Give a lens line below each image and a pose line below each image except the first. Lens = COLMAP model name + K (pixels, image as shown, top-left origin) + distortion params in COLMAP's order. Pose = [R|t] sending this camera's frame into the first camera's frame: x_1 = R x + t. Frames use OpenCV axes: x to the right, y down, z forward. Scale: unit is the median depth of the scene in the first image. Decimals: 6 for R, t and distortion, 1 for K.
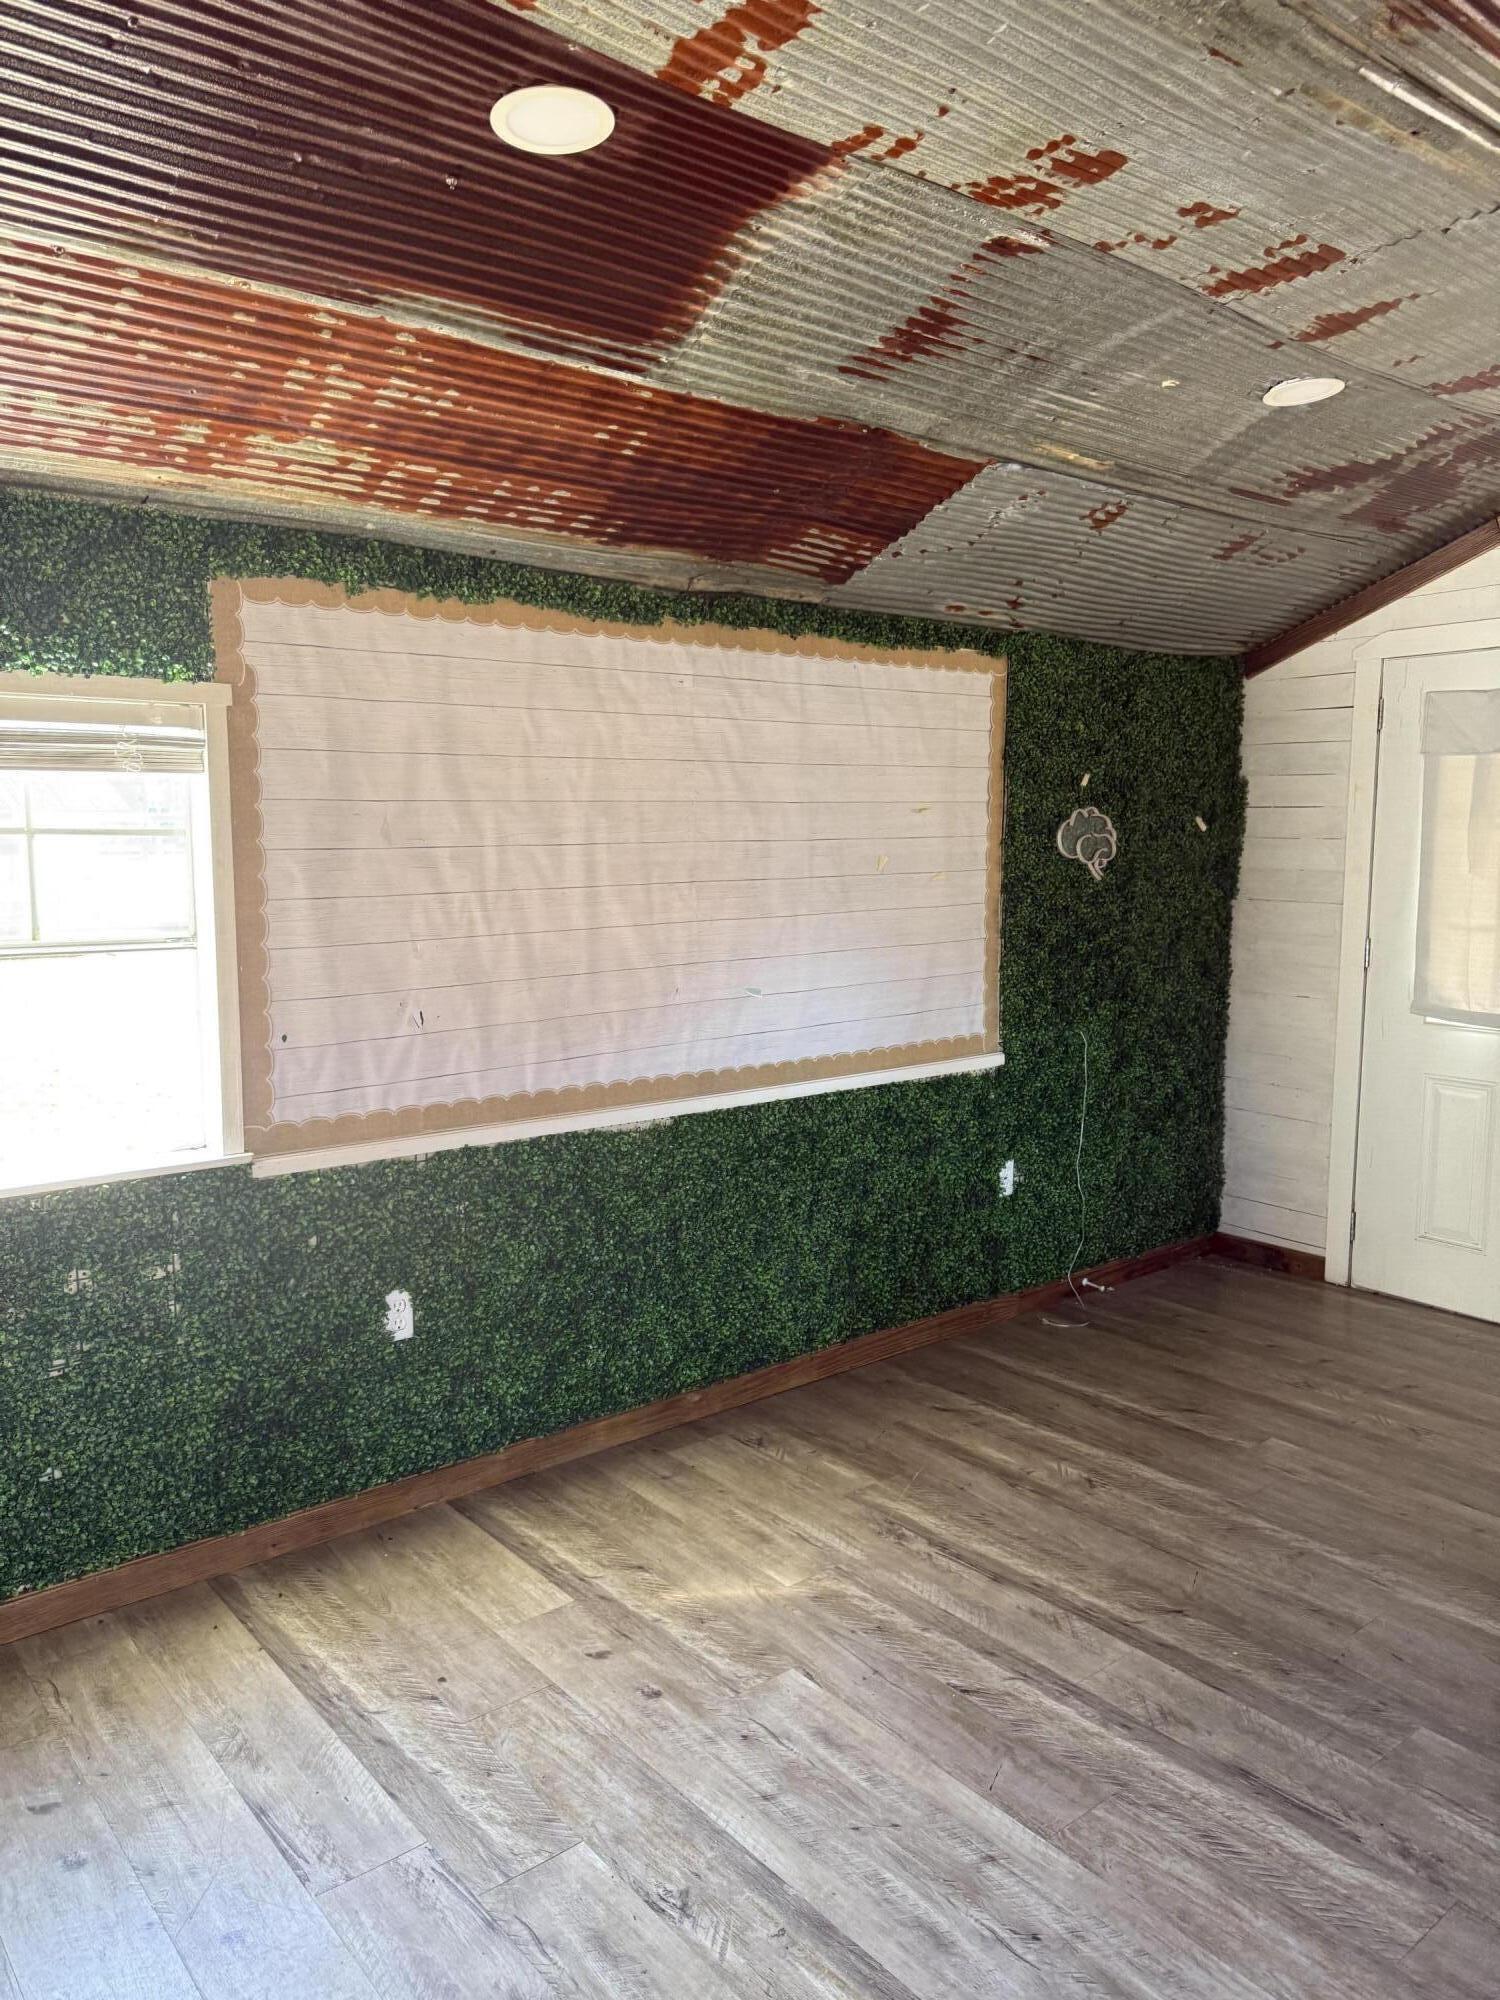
lens RADIAL K [[1424.8, 0, 750.0], [0, 1424.8, 1000.0], [0, 0, 1]] dist [-0.002565, -0.002565]
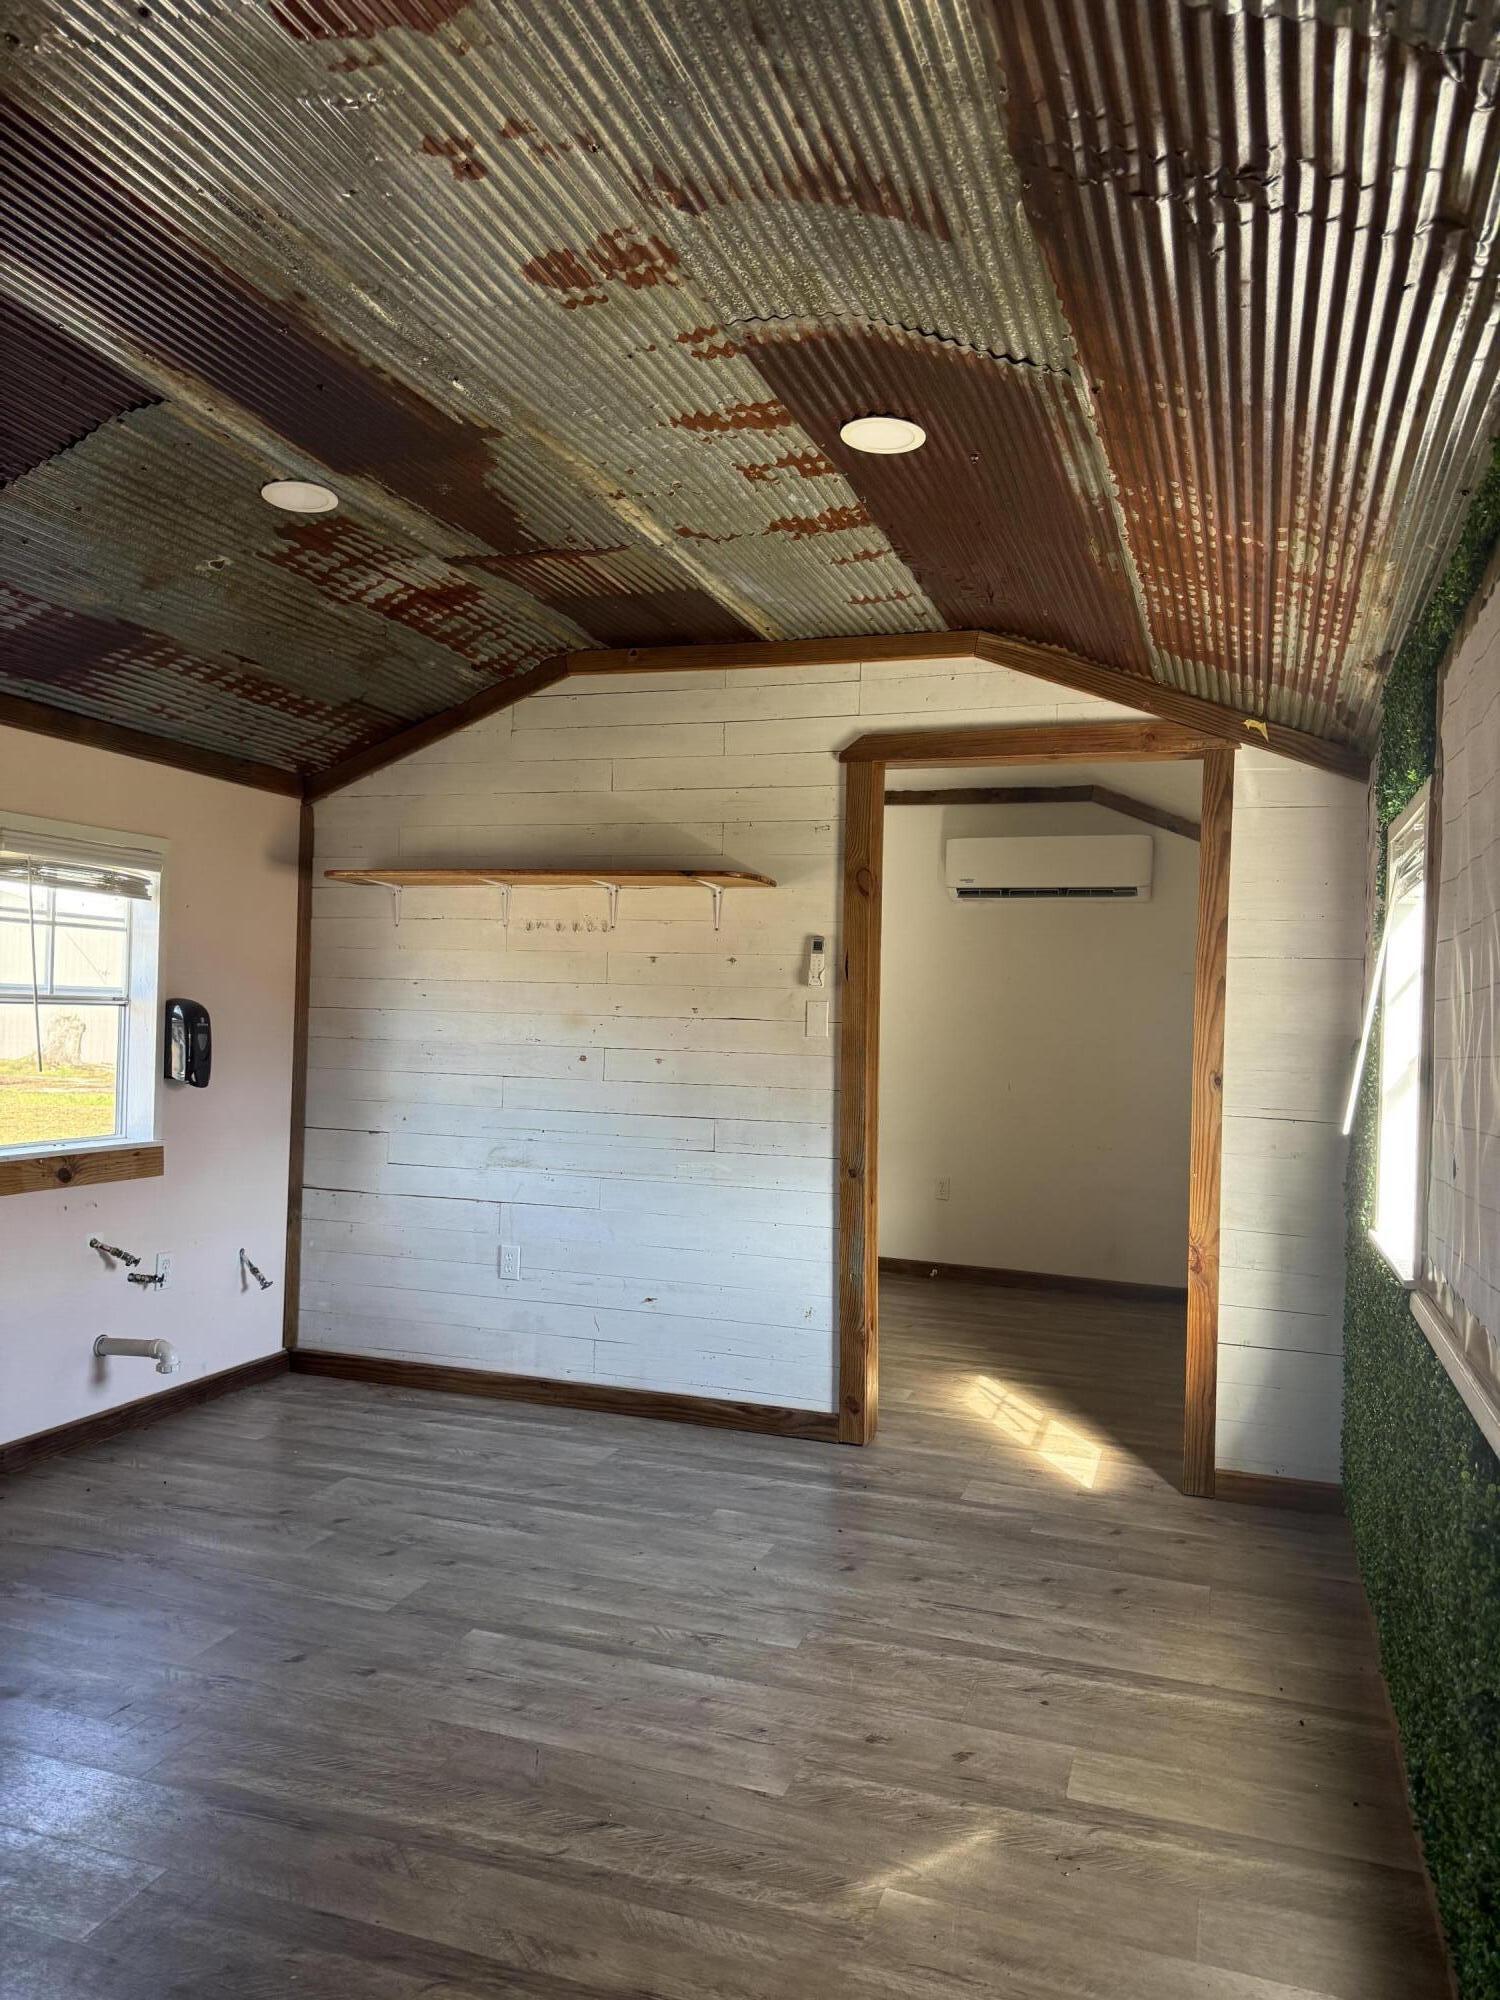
lens RADIAL K [[1415.3, 0, 750.0], [0, 1415.3, 1000.0], [0, 0, 1]] dist [0.003787, 0.001688]
pose [[-0.850386, -0.031878, -0.525192, 0.585702], [-0.088314, 0.992650, 0.082745, -0.128890], [0.518694, 0.116747, -0.846951, 1.821283]]
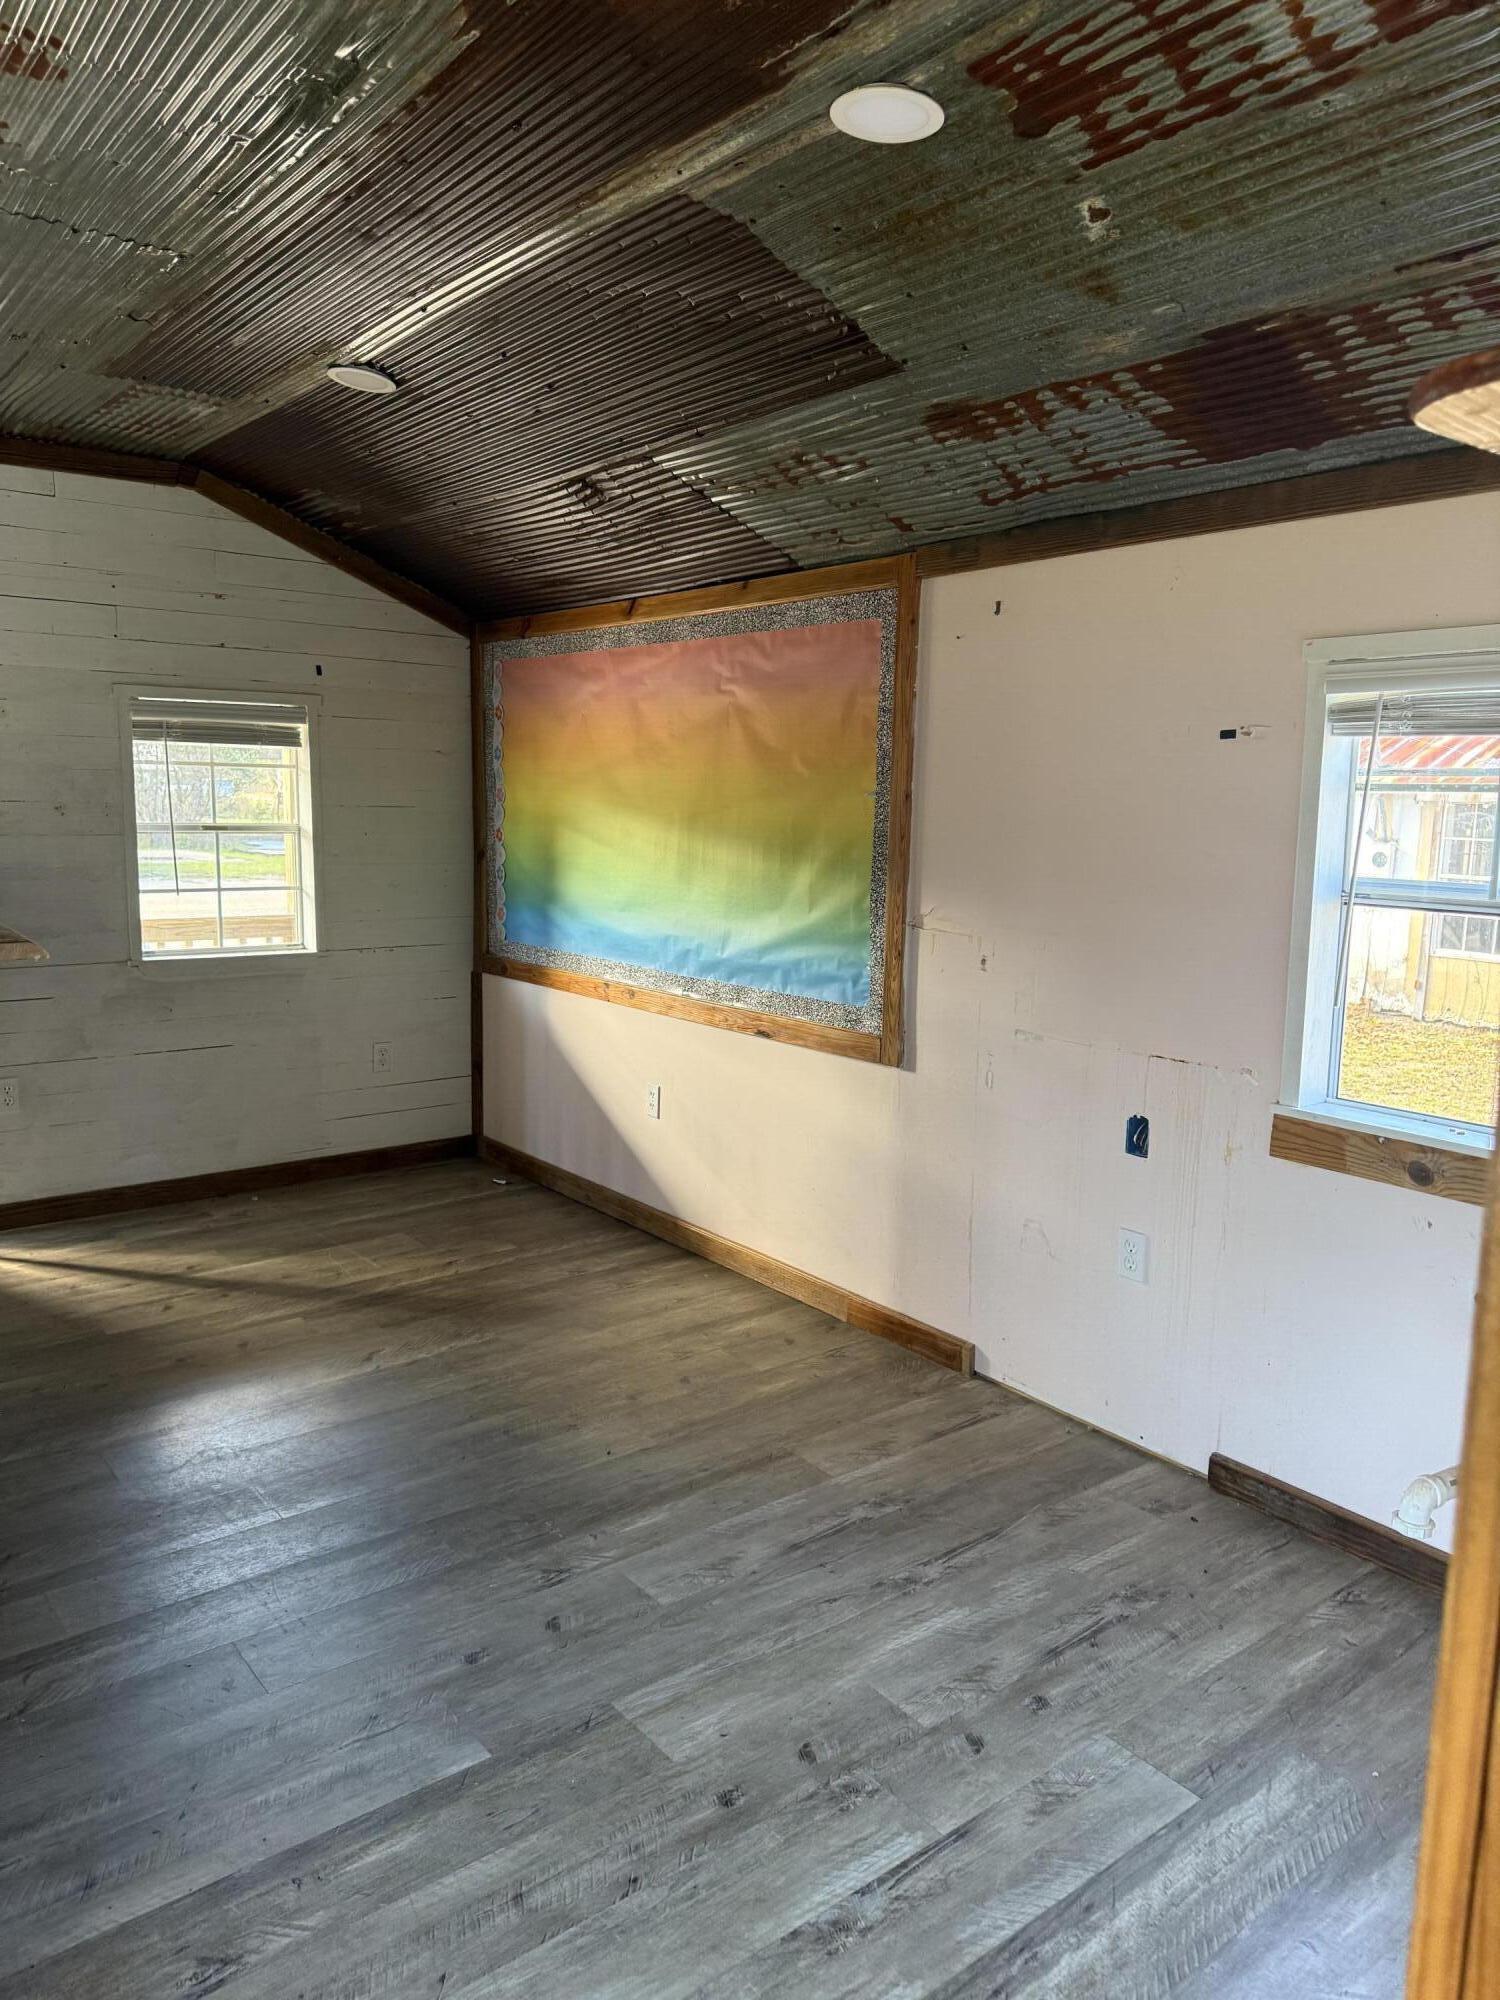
lens RADIAL K [[1415.3, 0, 750.0], [0, 1415.3, 1000.0], [0, 0, 1]] dist [0.003787, 0.001688]
pose [[0.020520, -0.148786, 0.988656, -0.701348], [0.096197, 0.984571, 0.146175, -0.059414], [-0.995151, 0.092106, 0.034516, 0.474448]]
